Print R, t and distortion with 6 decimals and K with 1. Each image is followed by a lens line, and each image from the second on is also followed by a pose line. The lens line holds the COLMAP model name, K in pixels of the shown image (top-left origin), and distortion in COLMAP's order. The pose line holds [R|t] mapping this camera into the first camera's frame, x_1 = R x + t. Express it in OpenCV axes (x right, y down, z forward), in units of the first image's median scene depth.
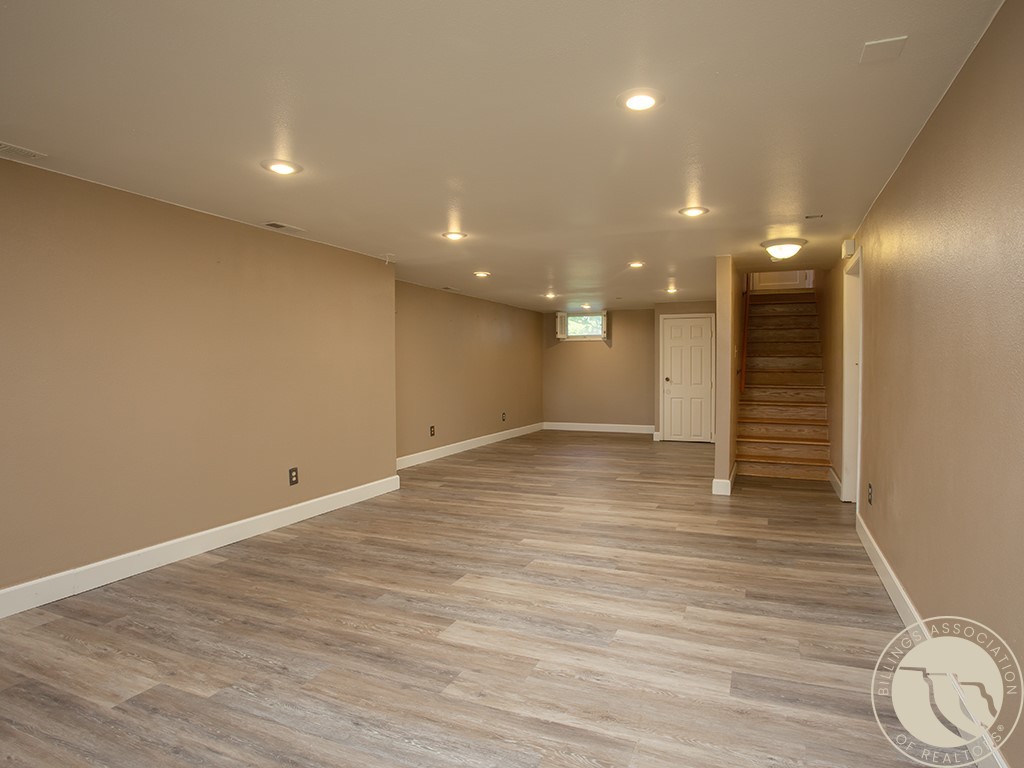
lens RADIAL K [[561.9, 0, 516.4], [0, 561.9, 375.9], [0, 0, 1]] dist [-0.060973, 0.023393]
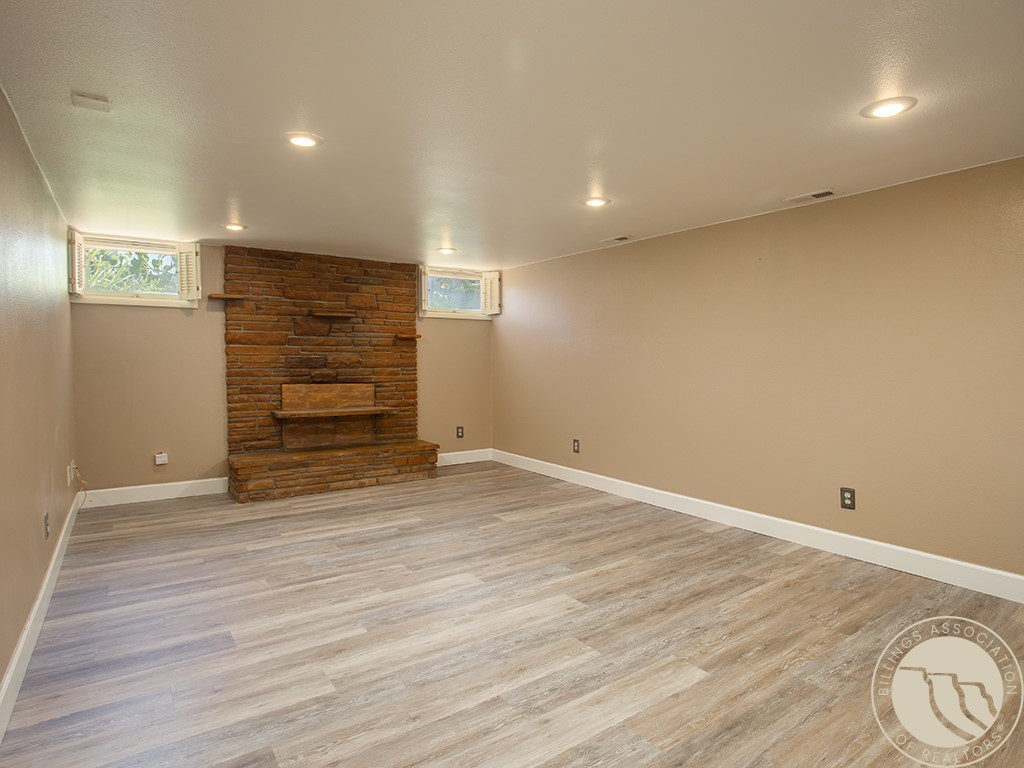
lens RADIAL K [[561.9, 0, 519.9], [0, 561.9, 389.0], [0, 0, 1]] dist [-0.060973, 0.023393]
pose [[-0.499491, 0.049228, -0.864919, 0.734633], [-0.012883, 0.997852, 0.064234, -0.026468], [0.866223, 0.043227, -0.497784, 1.436669]]
